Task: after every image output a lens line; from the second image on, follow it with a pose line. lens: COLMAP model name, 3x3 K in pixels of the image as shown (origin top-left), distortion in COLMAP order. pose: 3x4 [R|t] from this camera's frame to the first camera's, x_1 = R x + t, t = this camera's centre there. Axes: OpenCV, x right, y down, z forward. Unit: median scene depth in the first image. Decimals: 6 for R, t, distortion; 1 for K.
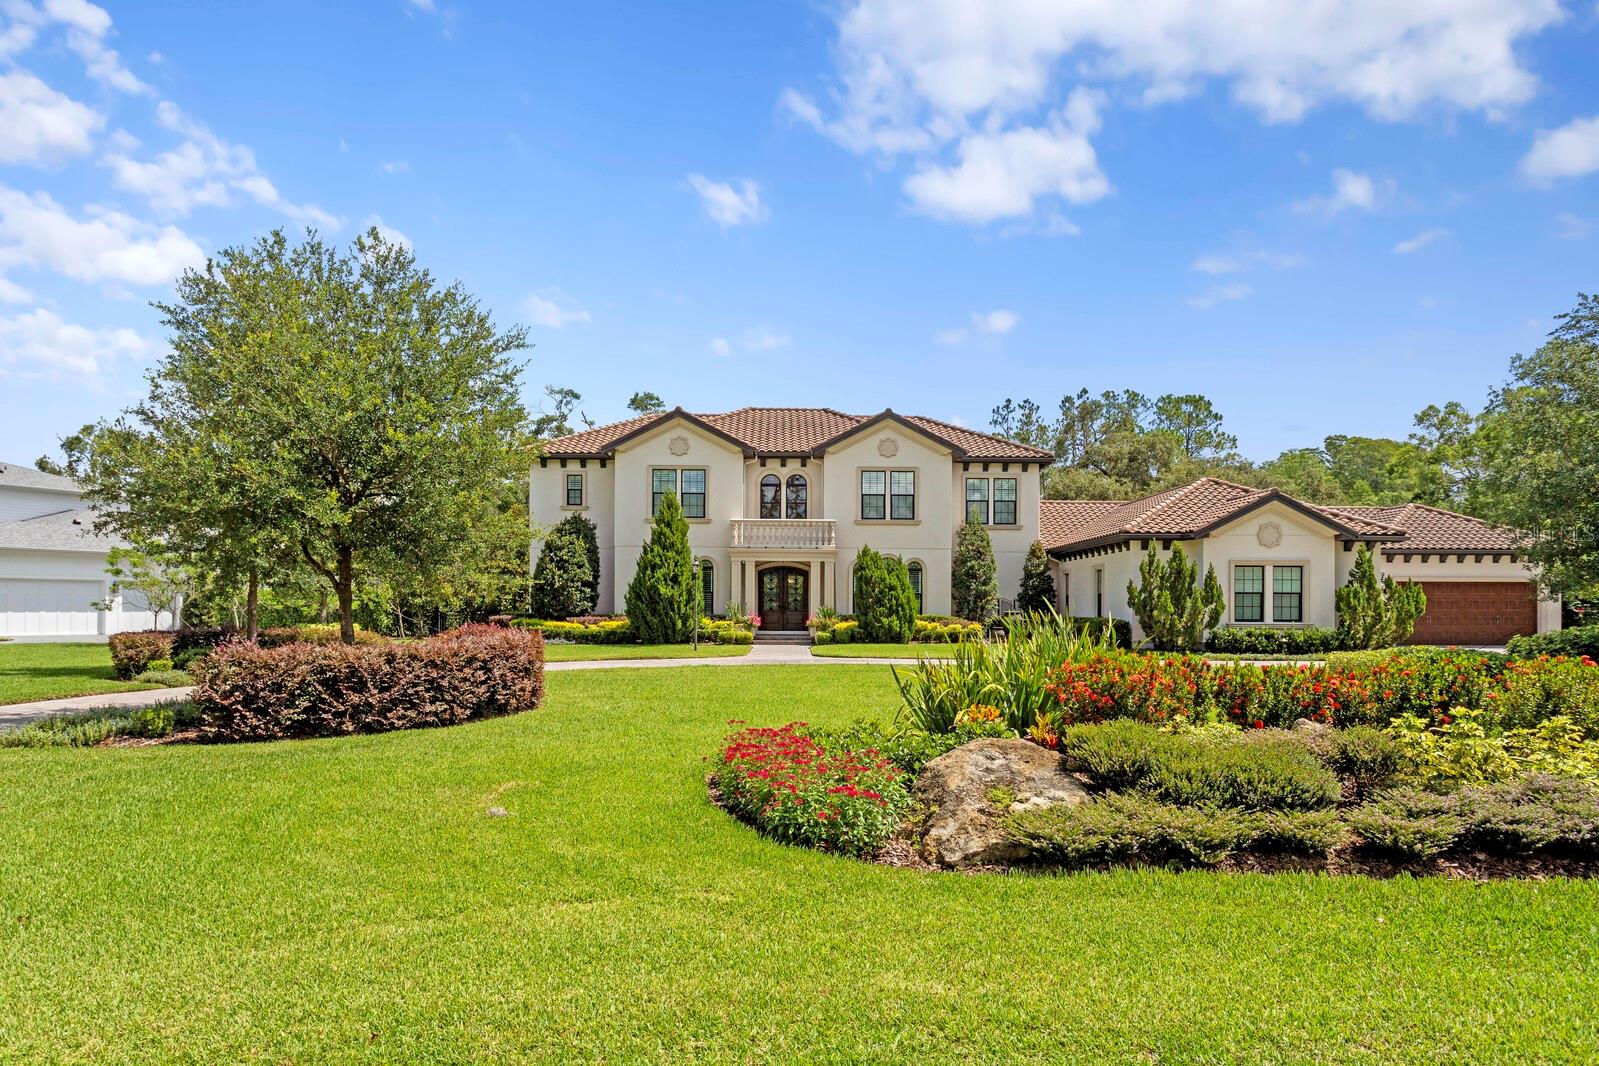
lens RADIAL K [[1067.5, 0, 797.2], [0, 1067.5, 537.5], [0, 0, 1]] dist [-0.004674, -0.000881]
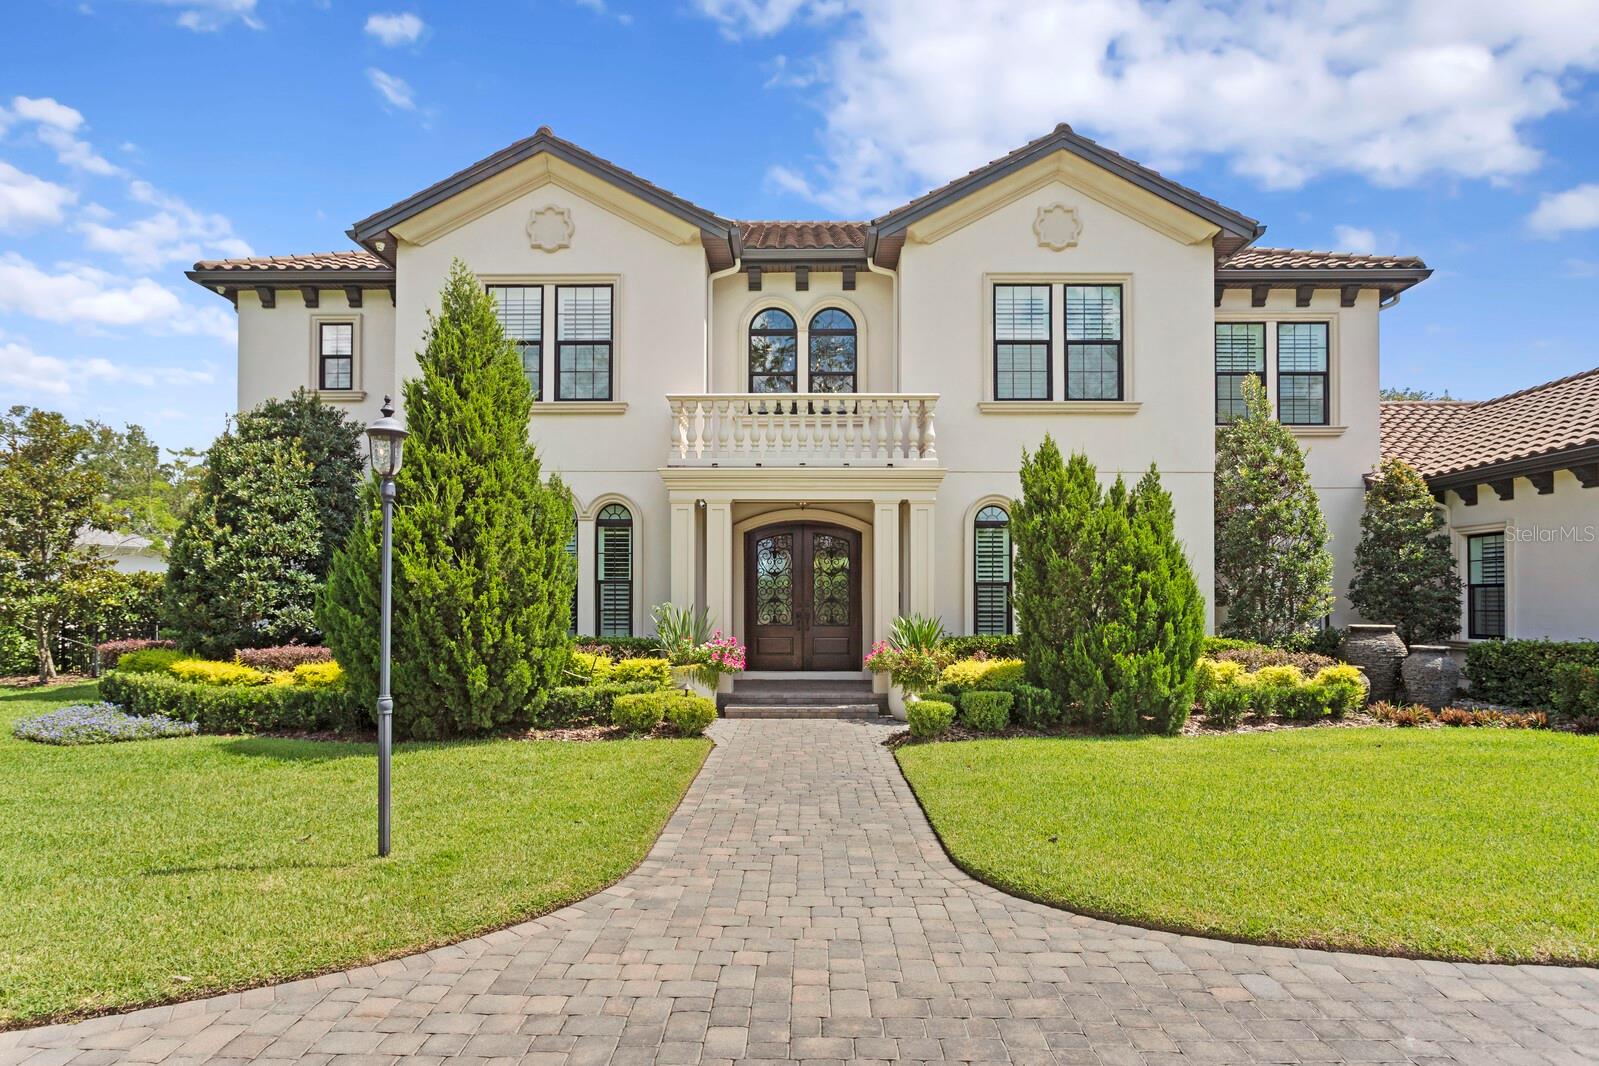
lens RADIAL K [[908.6, 0, 799.8], [0, 908.6, 568.6], [0, 0, 1]] dist [-0.004142, 0.000563]
pose [[0.999930, -0.005562, -0.010463, -0.011190], [0.005846, 0.999610, 0.027300, 0.038011], [0.010307, -0.027359, 0.999573, 0.669242]]
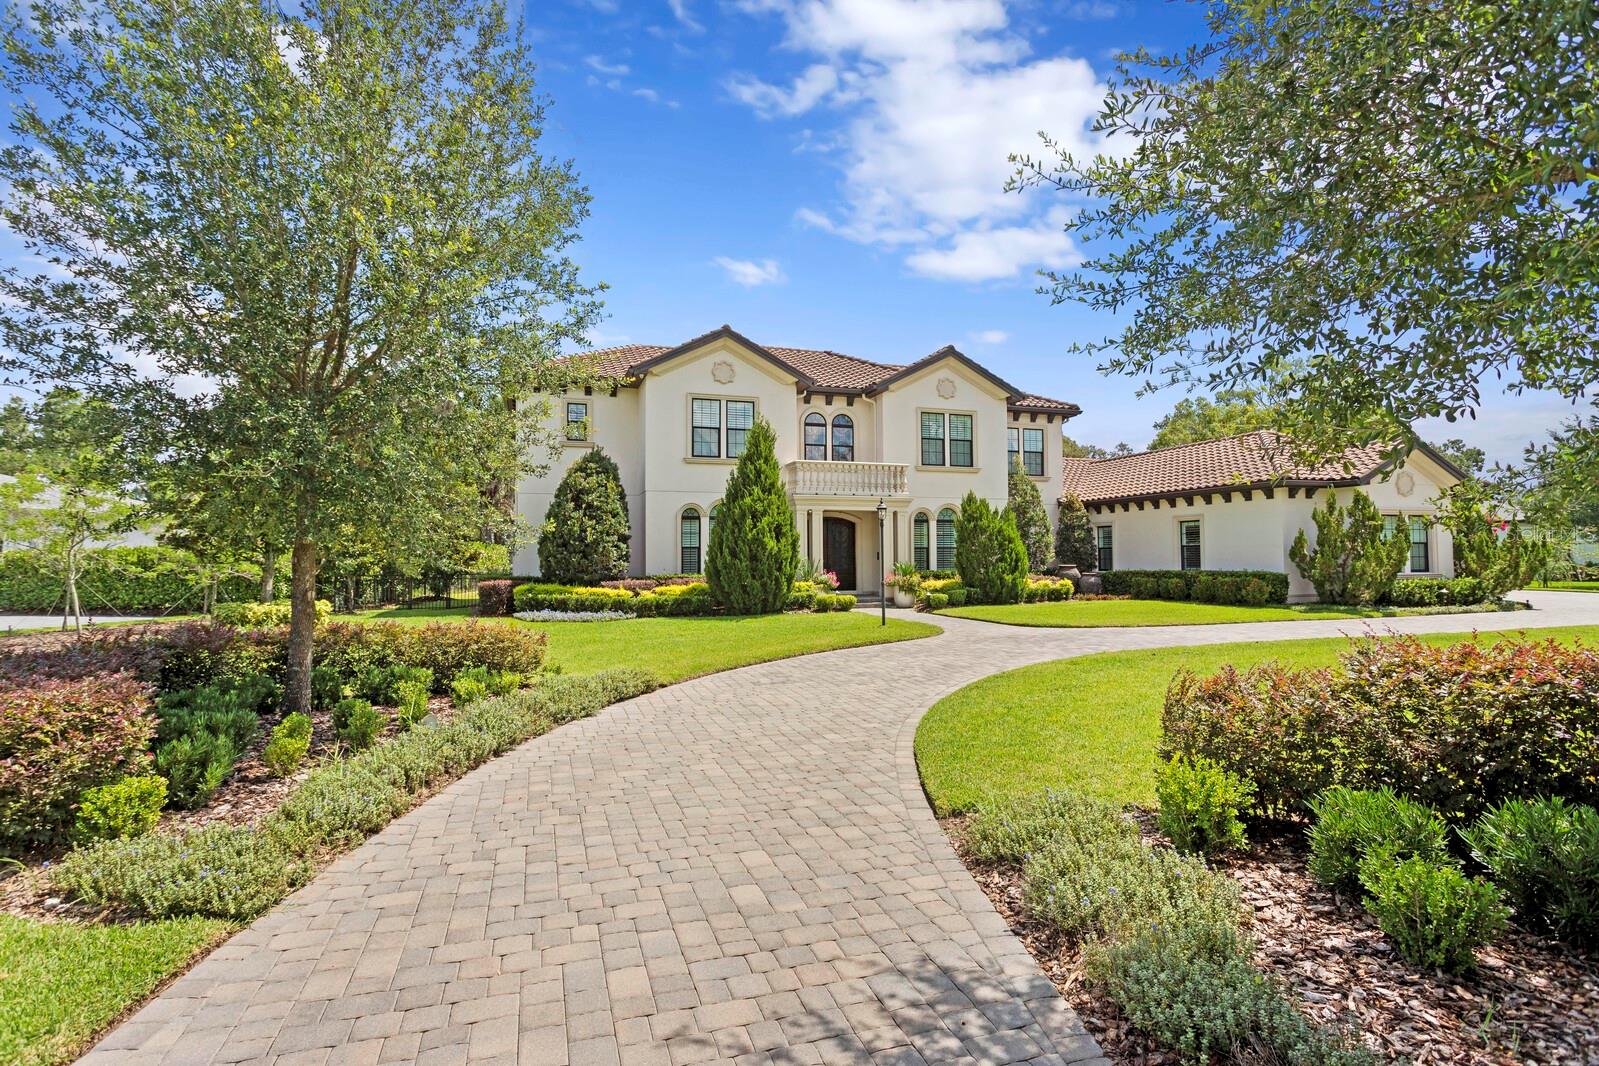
lens RADIAL K [[818.4, 0, 807.2], [0, 818.4, 487.7], [0, 0, 1]] dist [0.000366, 0.000072]
pose [[0.944285, 0.016644, 0.328709, -0.266851], [-0.008582, 0.999626, -0.025962, 0.021211], [-0.329018, 0.021695, 0.944075, 0.389522]]
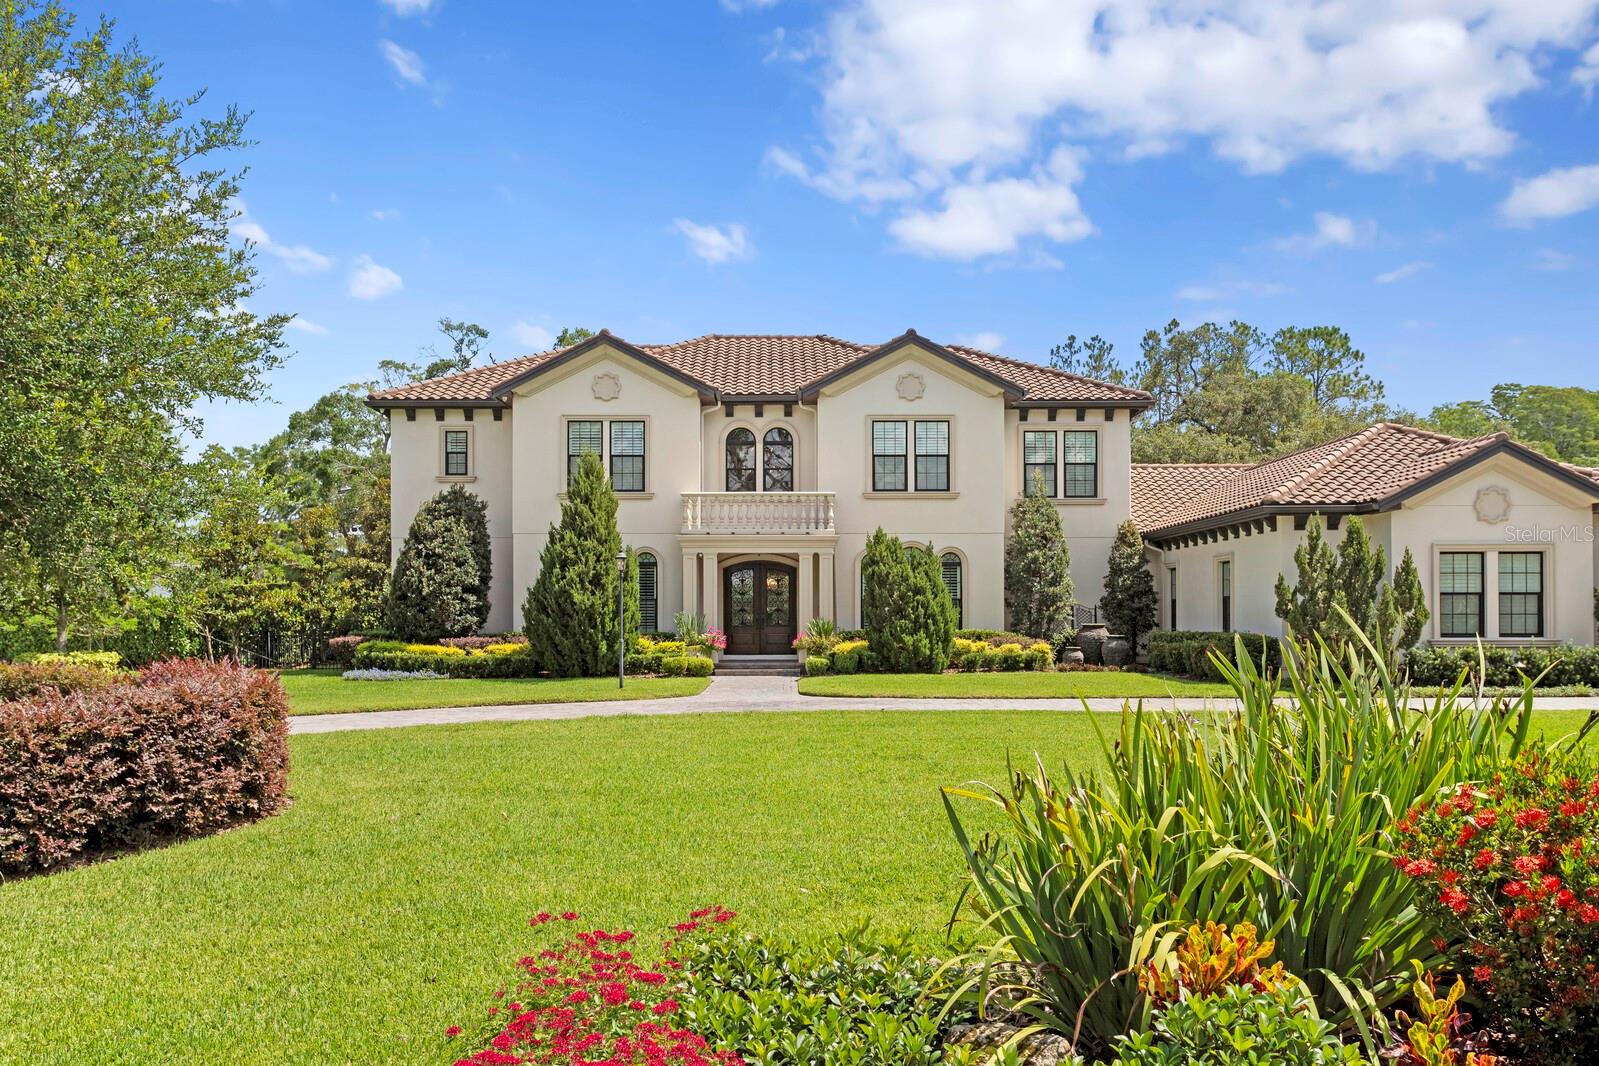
lens RADIAL K [[1358.5, 0, 799.5], [0, 1358.5, 533.0], [0, 0, 1]] dist [0.032626, -0.020862]
pose [[0.999950, -0.008983, 0.004278, 0.009470], [0.008973, 0.999956, 0.002554, 0.007292], [-0.004301, -0.002516, 0.999988, 0.130009]]
